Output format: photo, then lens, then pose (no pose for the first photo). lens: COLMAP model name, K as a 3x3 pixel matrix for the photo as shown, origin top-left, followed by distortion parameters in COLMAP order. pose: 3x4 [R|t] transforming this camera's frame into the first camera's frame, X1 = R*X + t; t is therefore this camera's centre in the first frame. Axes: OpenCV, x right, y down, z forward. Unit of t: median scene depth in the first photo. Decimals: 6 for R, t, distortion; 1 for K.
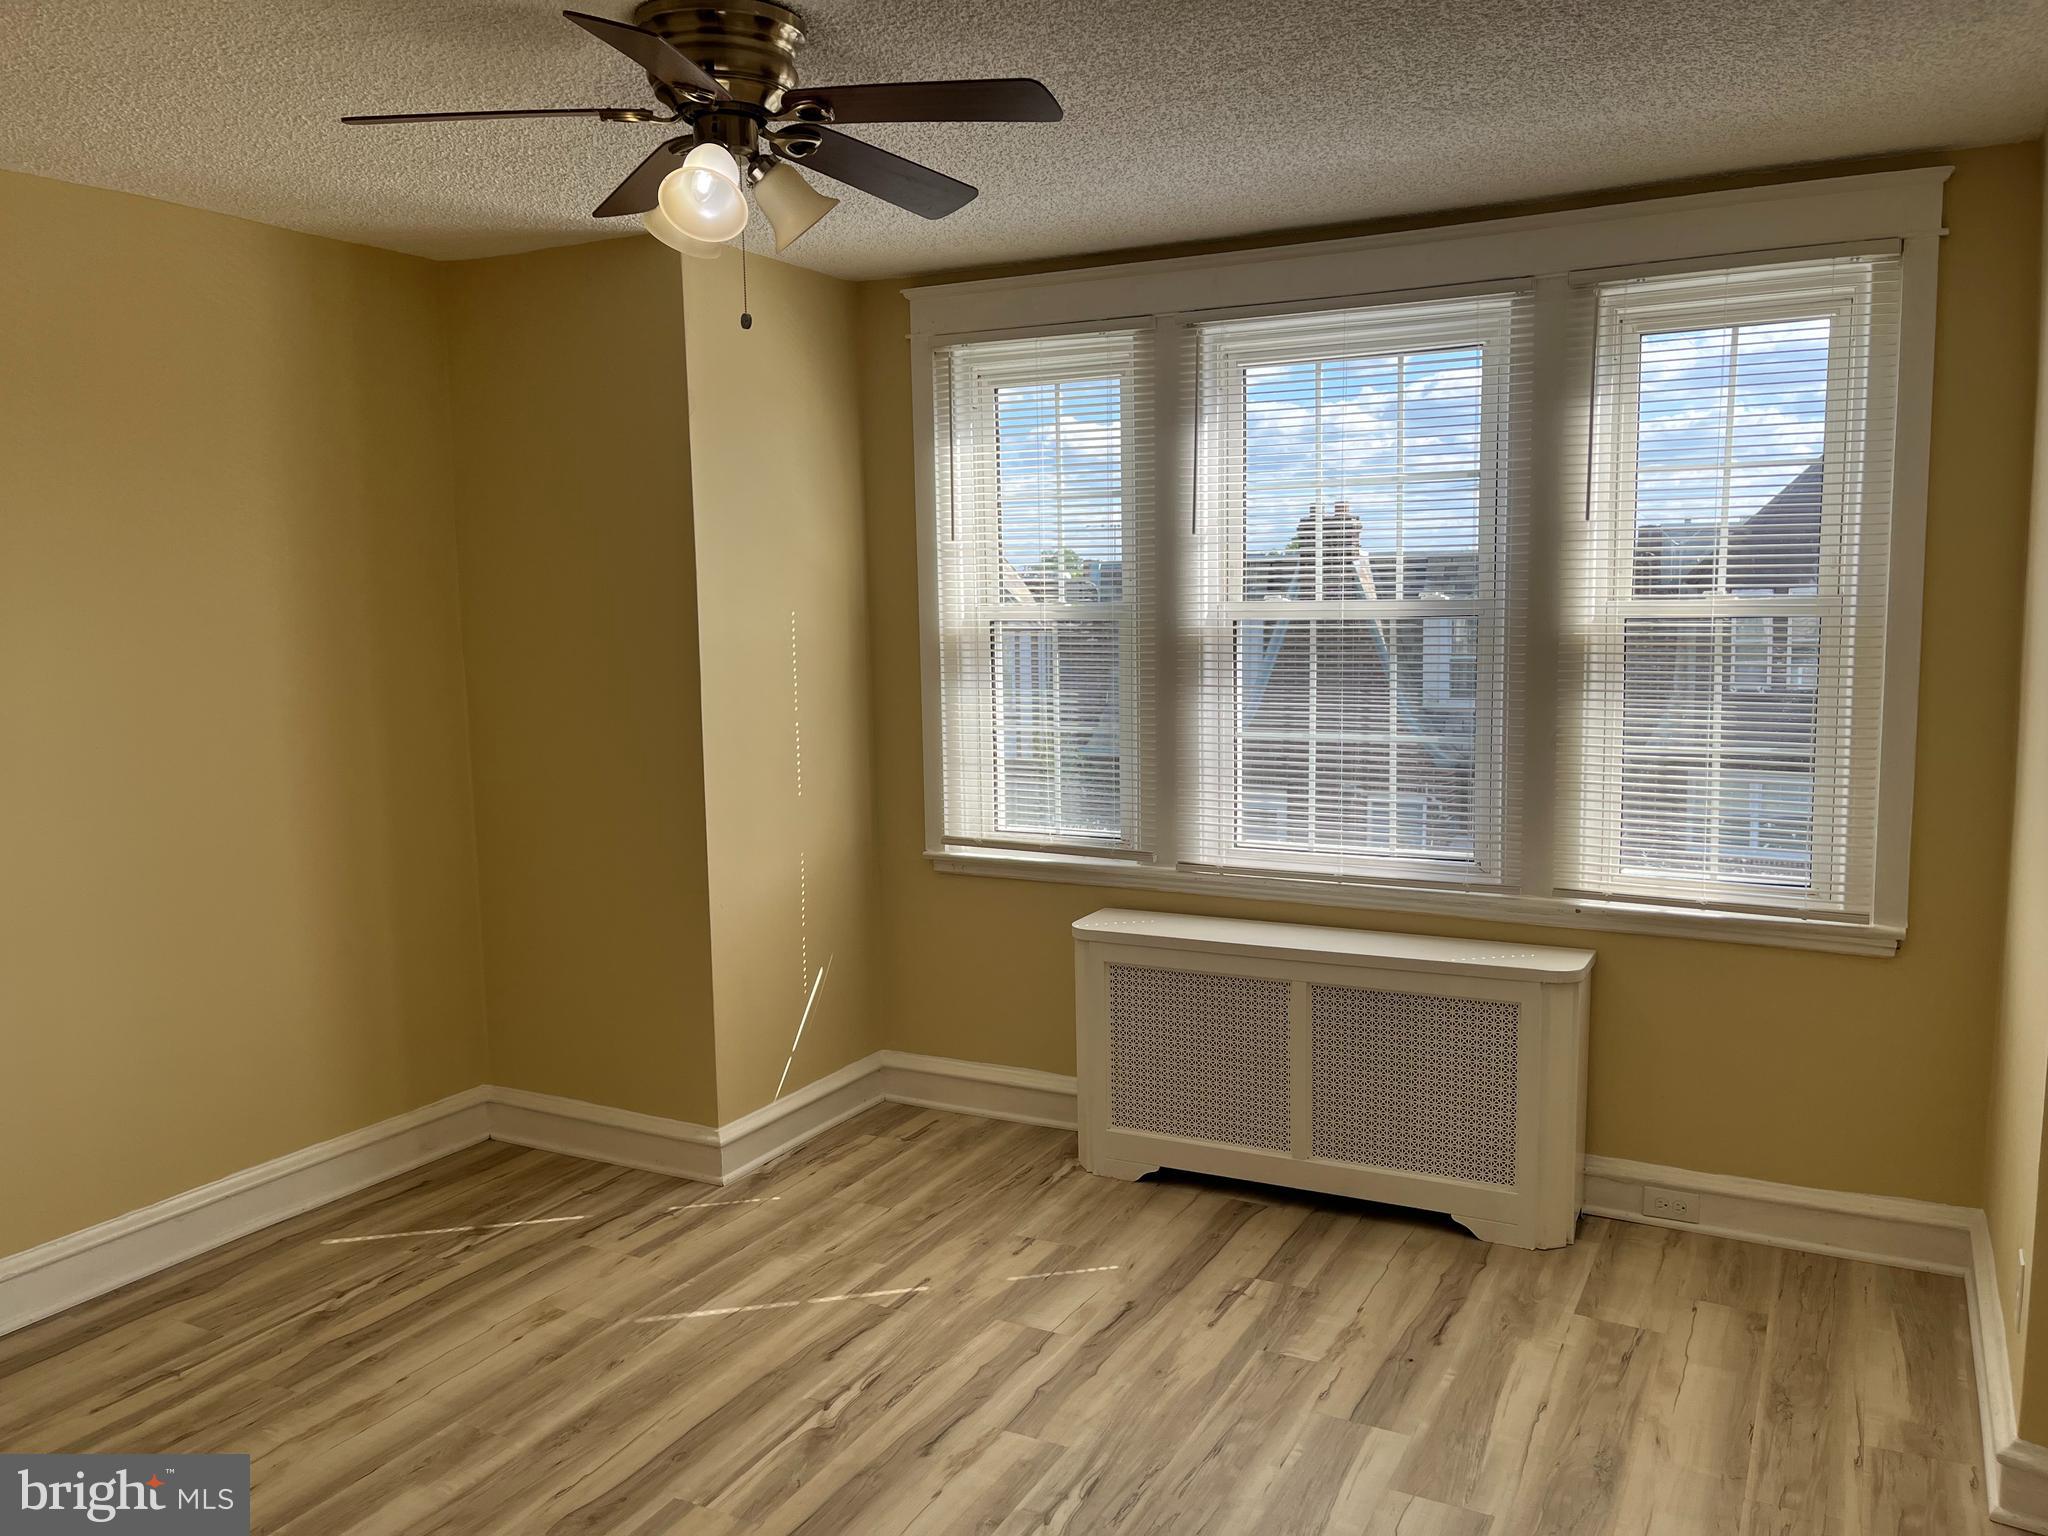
lens RADIAL K [[1546.8, 0, 1020.9], [0, 1546.8, 767.0], [0, 0, 1]] dist [0.046221, -0.063017]
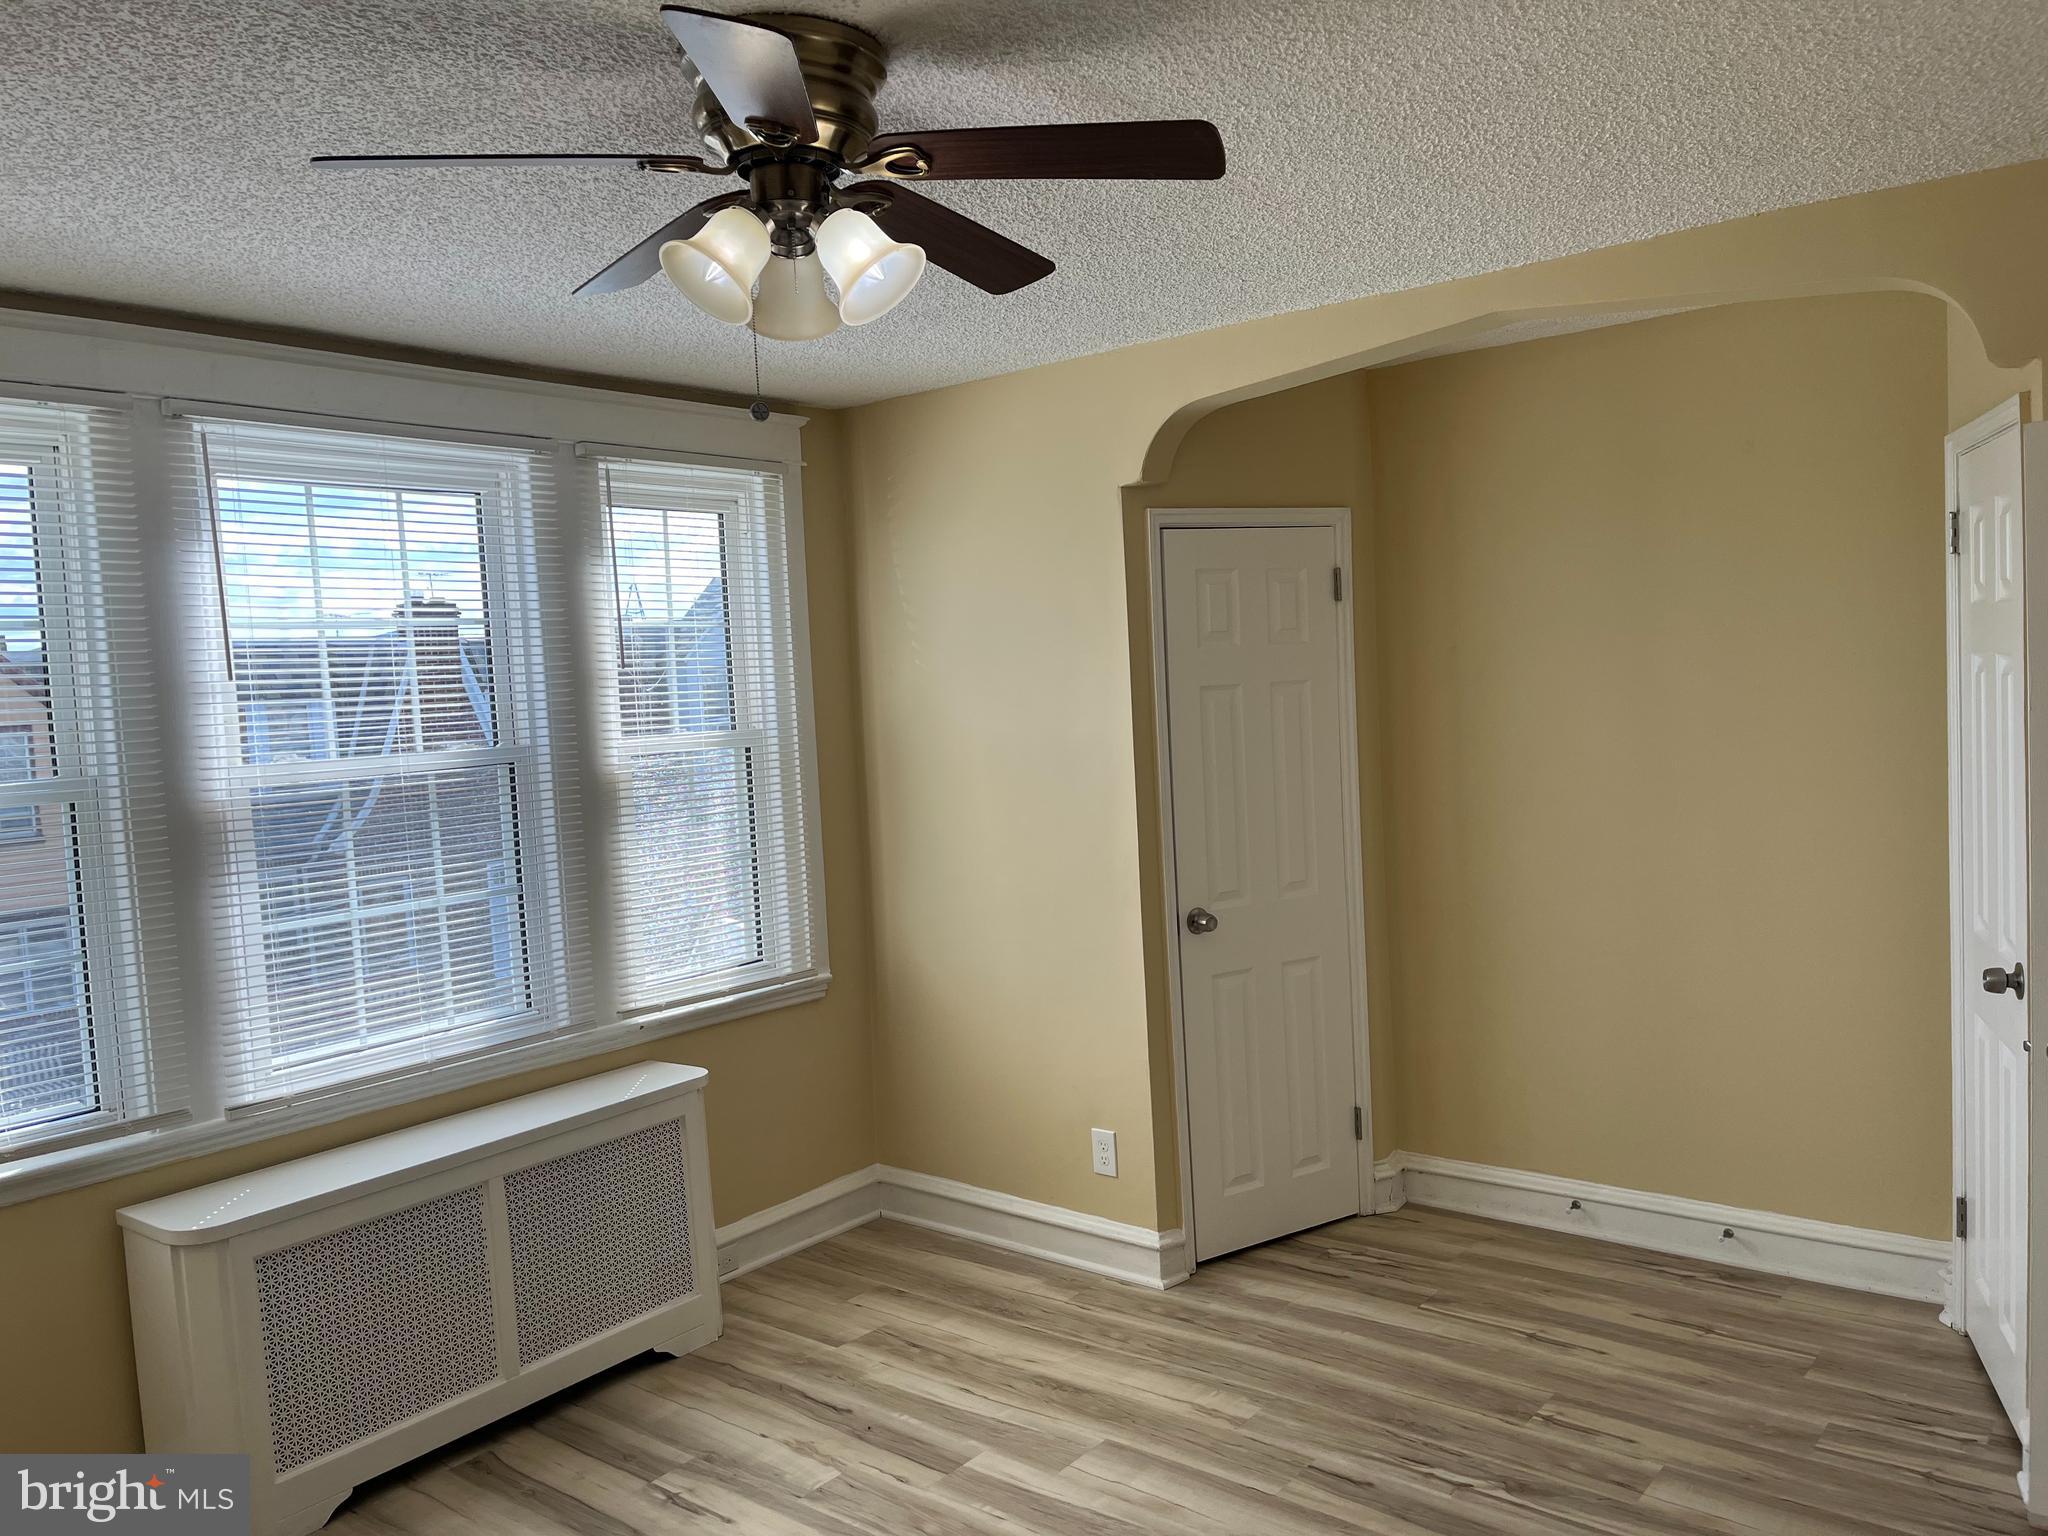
lens RADIAL K [[1546.8, 0, 1011.7], [0, 1546.8, 779.6], [0, 0, 1]] dist [0.046221, -0.063017]
pose [[0.196414, -0.062242, 0.978544, -0.659189], [0.150252, 0.988107, 0.032691, -0.077068], [-0.968941, 0.140607, 0.203430, 0.526623]]
